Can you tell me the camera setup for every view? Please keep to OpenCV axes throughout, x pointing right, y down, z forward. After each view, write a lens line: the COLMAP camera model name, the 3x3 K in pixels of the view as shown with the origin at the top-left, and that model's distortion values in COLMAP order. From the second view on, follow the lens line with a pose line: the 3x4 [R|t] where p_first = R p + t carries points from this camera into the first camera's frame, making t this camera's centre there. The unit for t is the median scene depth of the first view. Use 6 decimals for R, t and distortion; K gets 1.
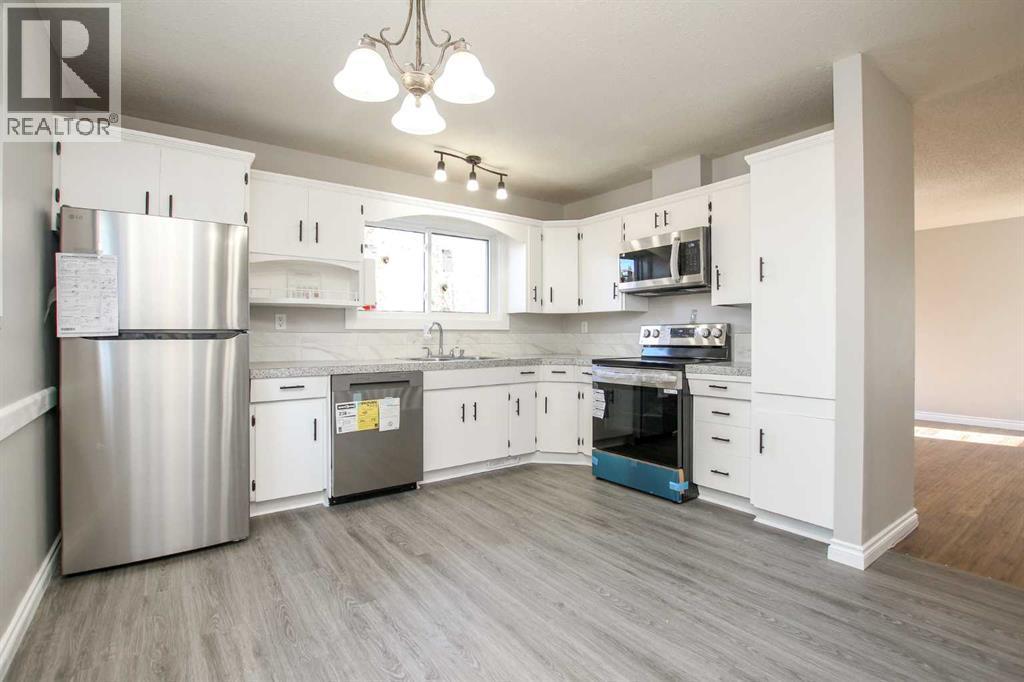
lens RADIAL K [[481.8, 0, 512.0], [0, 481.8, 341.0], [0, 0, 1]] dist [-0.026647, 0.000057]
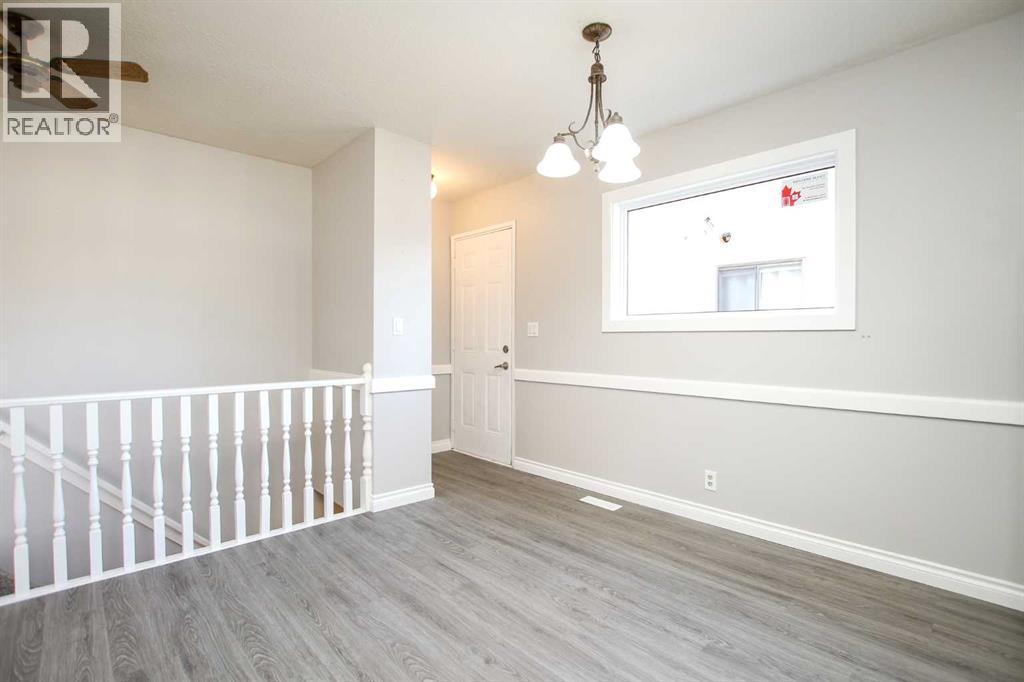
lens RADIAL K [[475.0, 0, 510.4], [0, 475.0, 352.0], [0, 0, 1]] dist [-0.028211, -0.000242]
pose [[-0.991853, 0.002779, -0.127357, 0.106600], [-0.002537, 0.999133, 0.041560, -0.020494], [0.127362, 0.041545, -0.990986, 1.149655]]
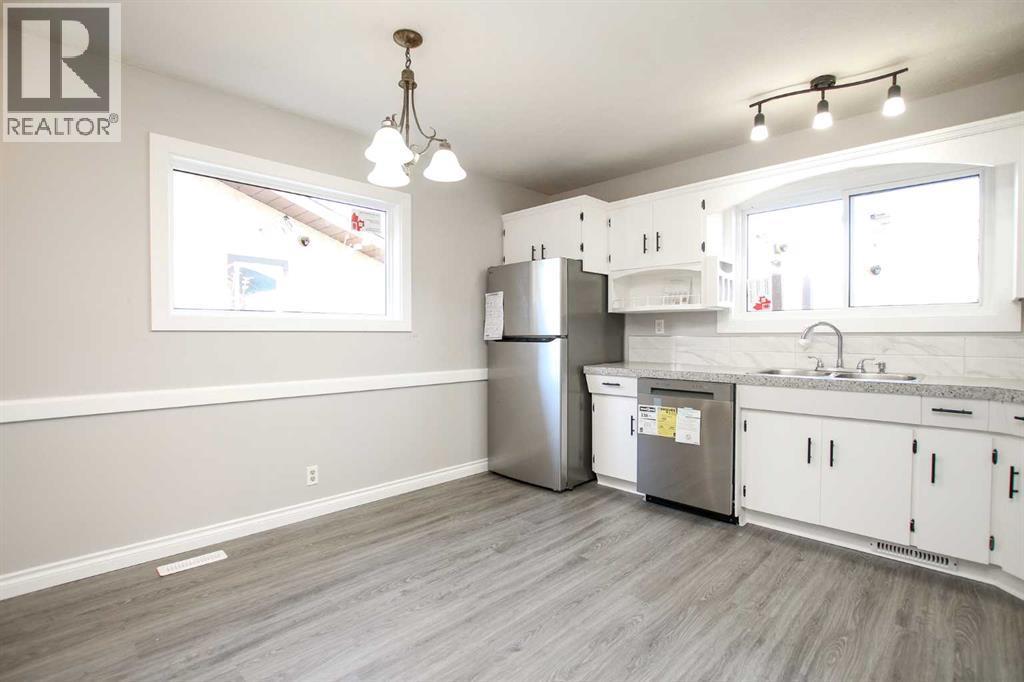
lens RADIAL K [[475.0, 0, 510.4], [0, 475.0, 352.0], [0, 0, 1]] dist [-0.028211, -0.000242]
pose [[0.153694, 0.035741, -0.987472, 0.598612], [-0.009165, 0.999354, 0.034745, -0.018666], [0.988076, 0.003710, 0.153922, 0.542179]]
